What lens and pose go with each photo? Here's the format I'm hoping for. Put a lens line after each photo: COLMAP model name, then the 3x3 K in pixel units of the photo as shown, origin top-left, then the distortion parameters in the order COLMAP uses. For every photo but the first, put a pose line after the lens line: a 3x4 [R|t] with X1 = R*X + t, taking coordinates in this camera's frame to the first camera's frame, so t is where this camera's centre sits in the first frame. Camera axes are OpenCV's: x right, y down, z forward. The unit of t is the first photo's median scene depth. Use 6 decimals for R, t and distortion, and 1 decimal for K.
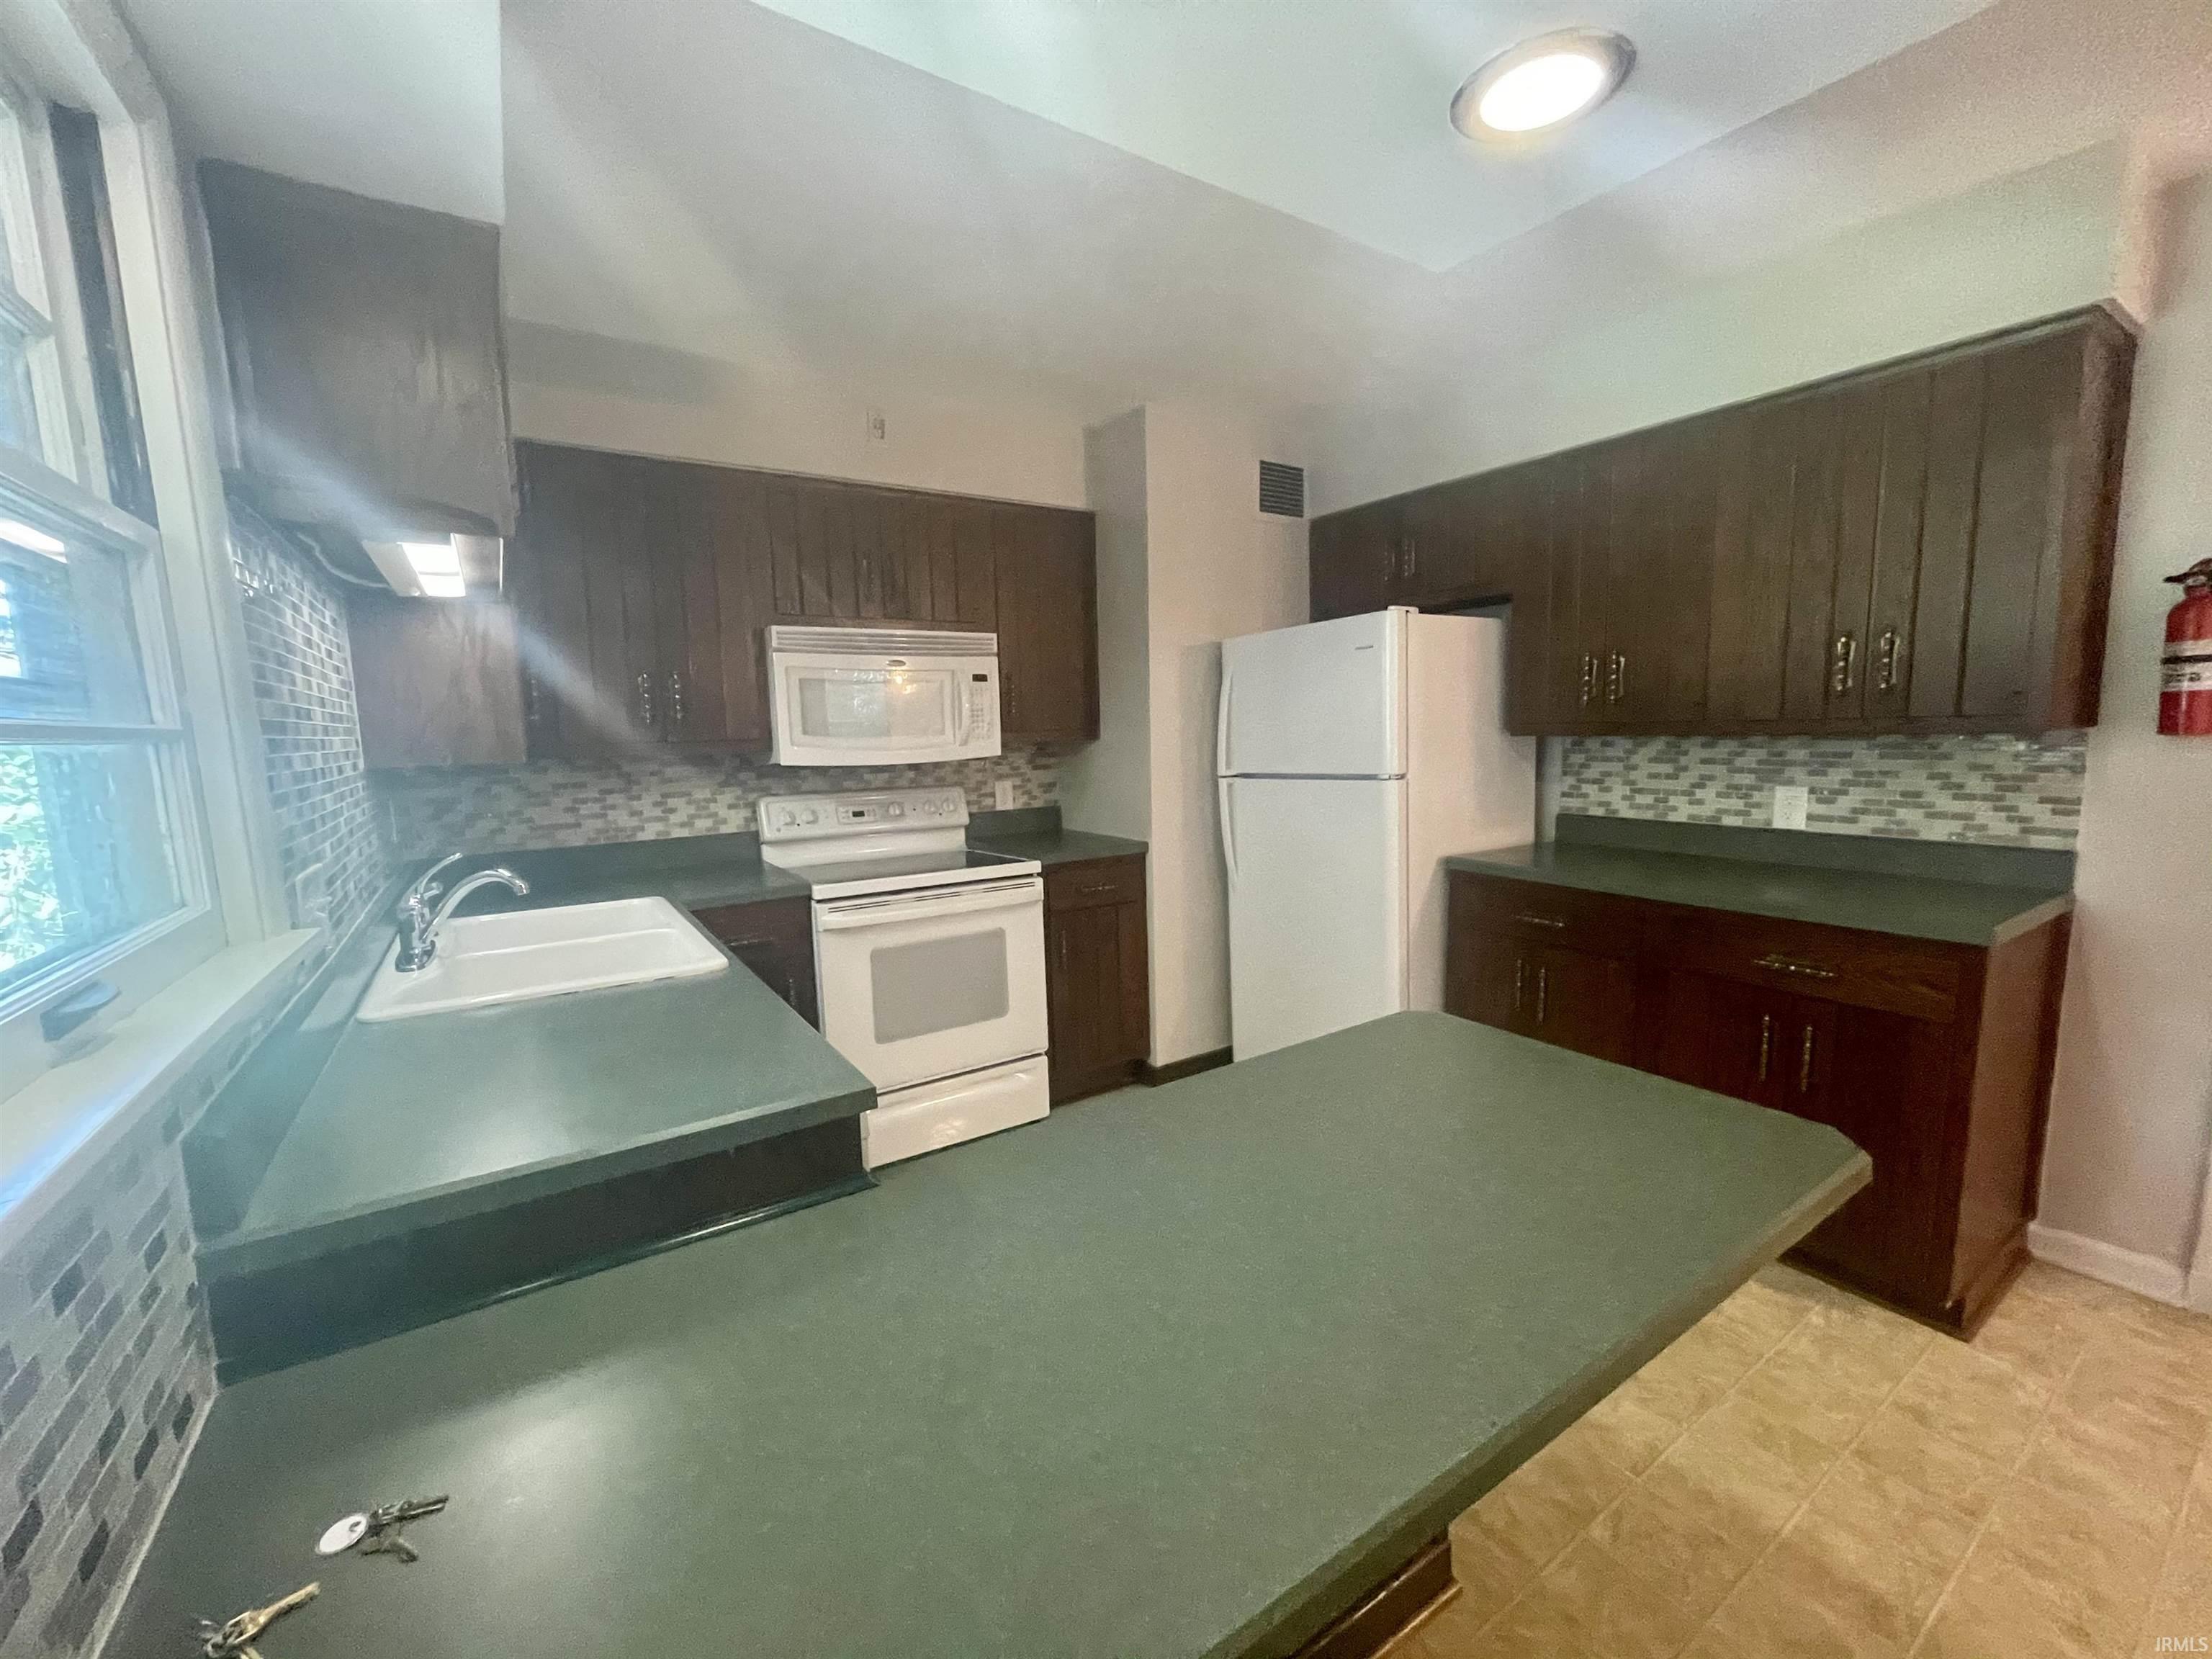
lens RADIAL K [[890.3, 0, 1087.6], [0, 890.3, 841.4], [0, 0, 1]] dist [-0.005442, -0.000068]
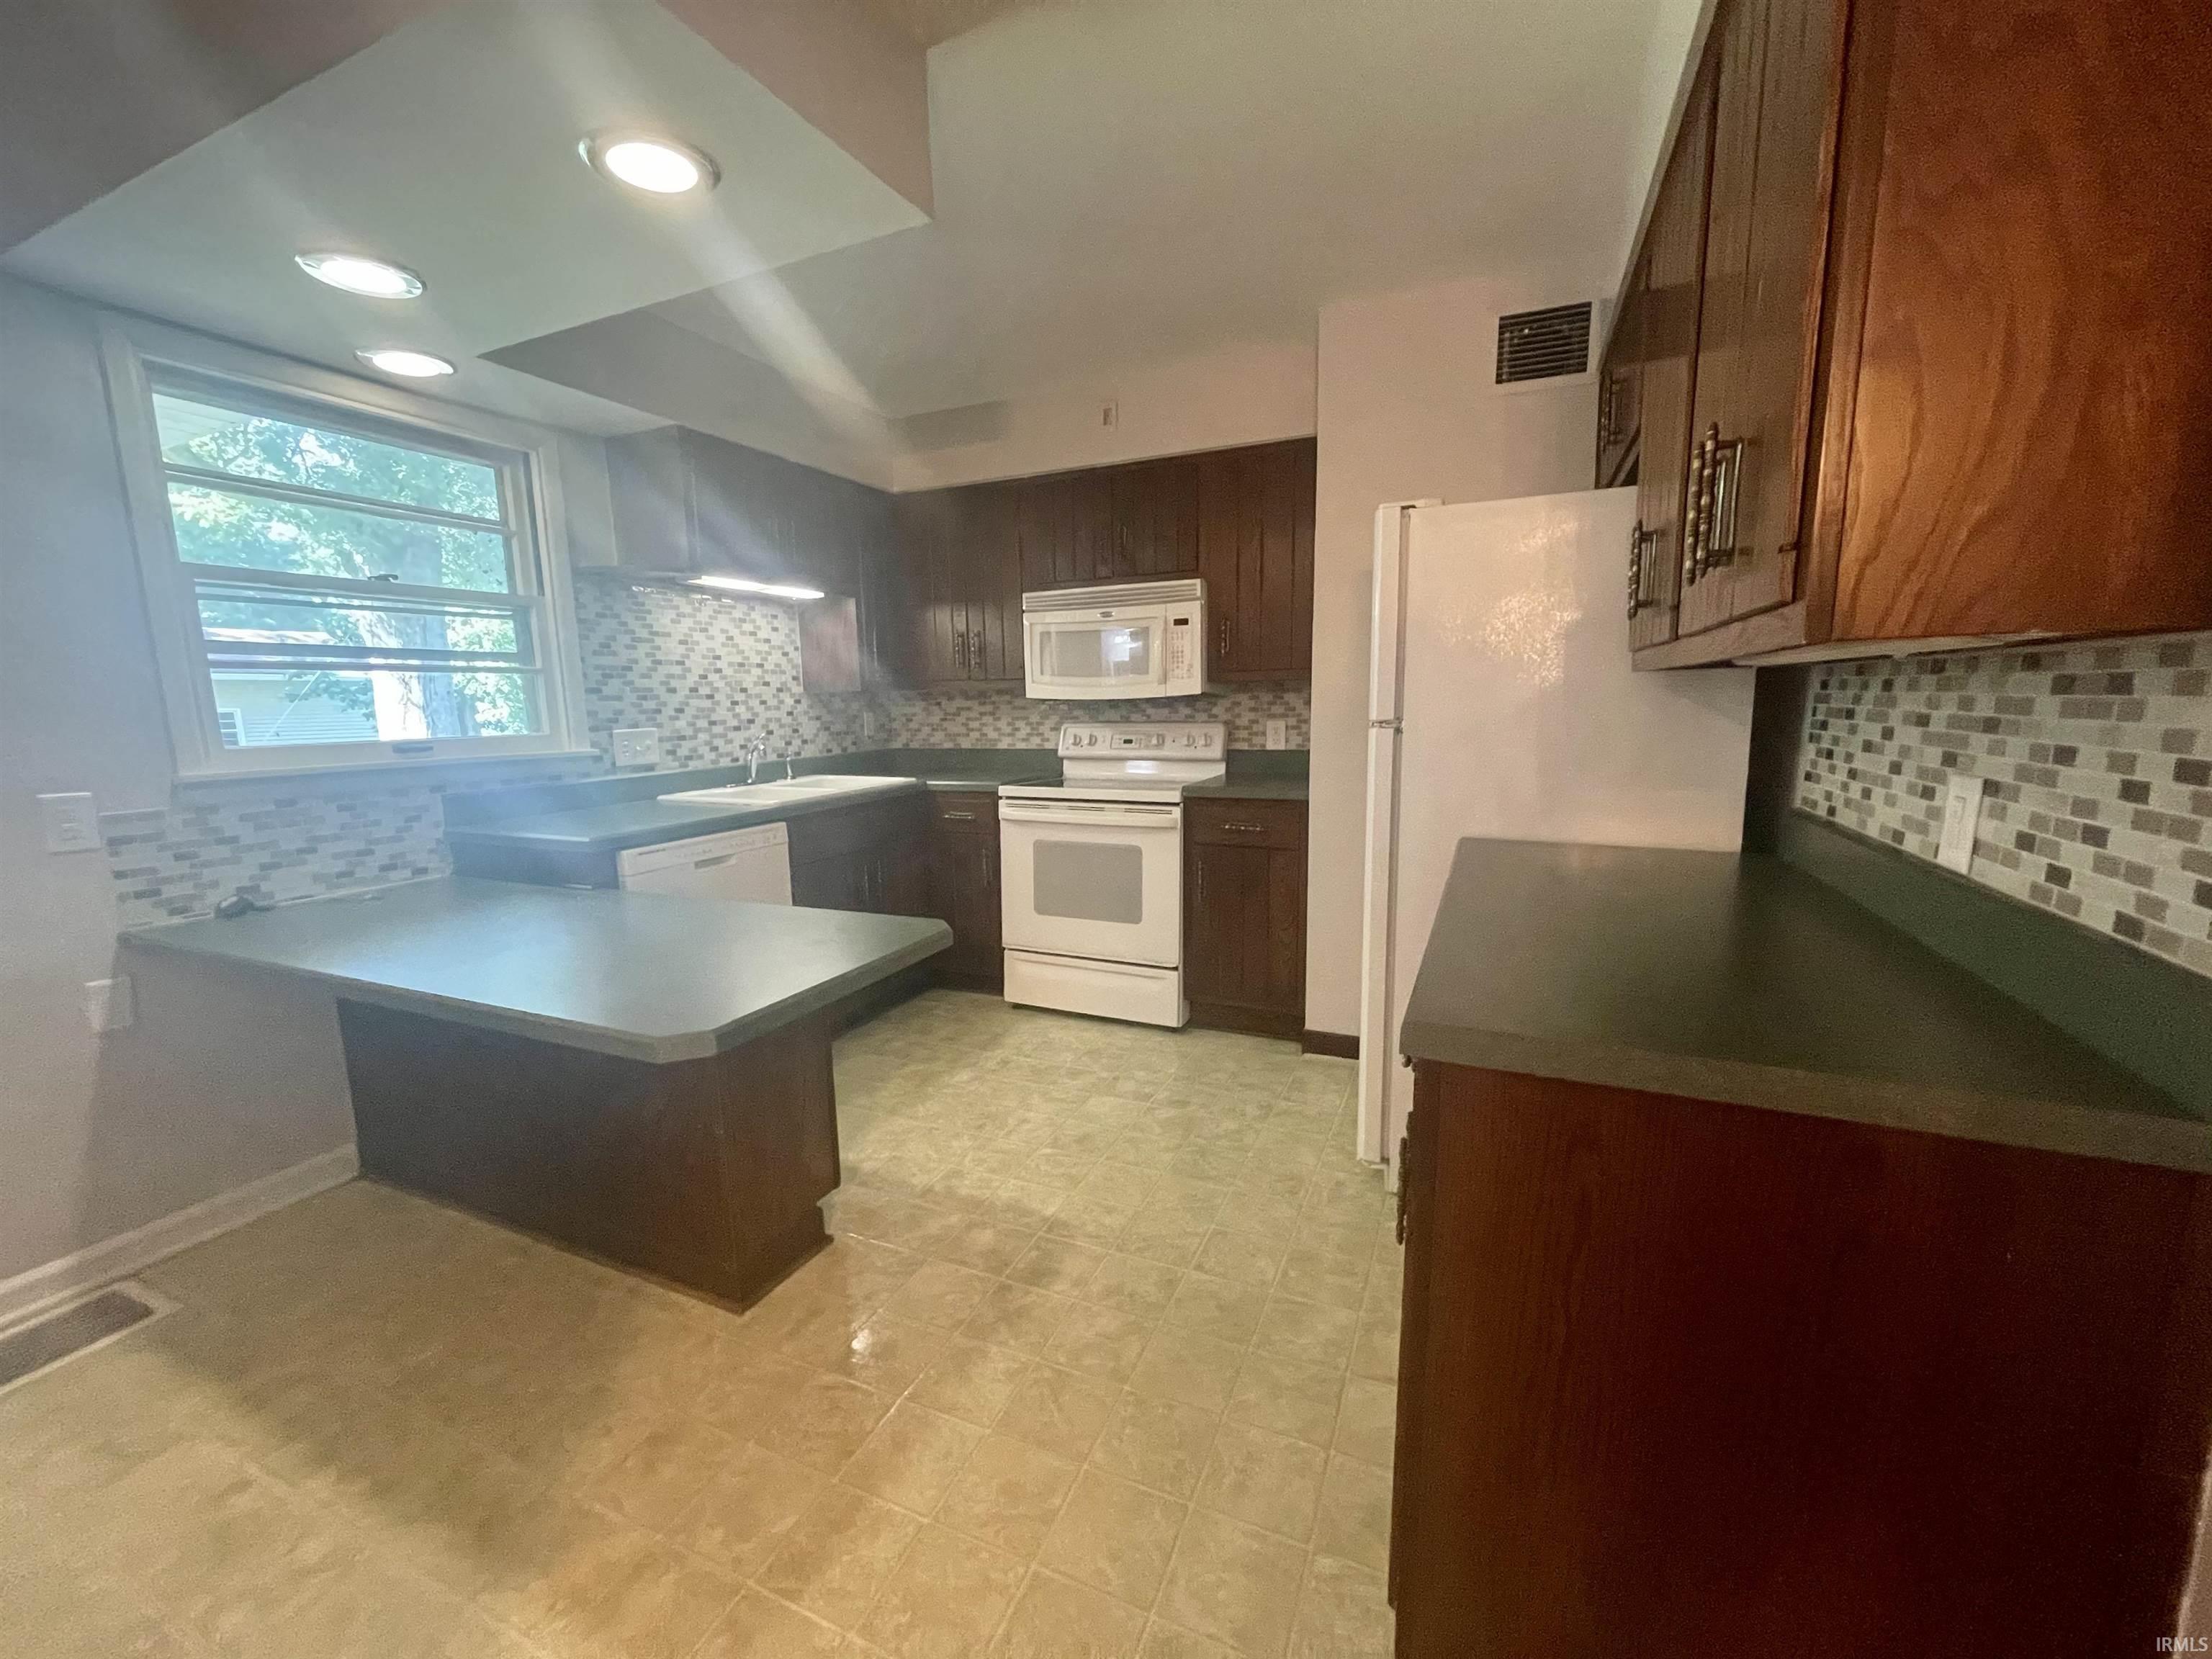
lens RADIAL K [[890.3, 0, 1087.6], [0, 890.3, 841.4], [0, 0, 1]] dist [-0.005442, -0.000068]
pose [[0.538463, 0.150000, -0.829191, 0.795806], [-0.103083, 0.988364, 0.111854, -0.028230], [0.836320, 0.025246, 0.547660, 0.320518]]
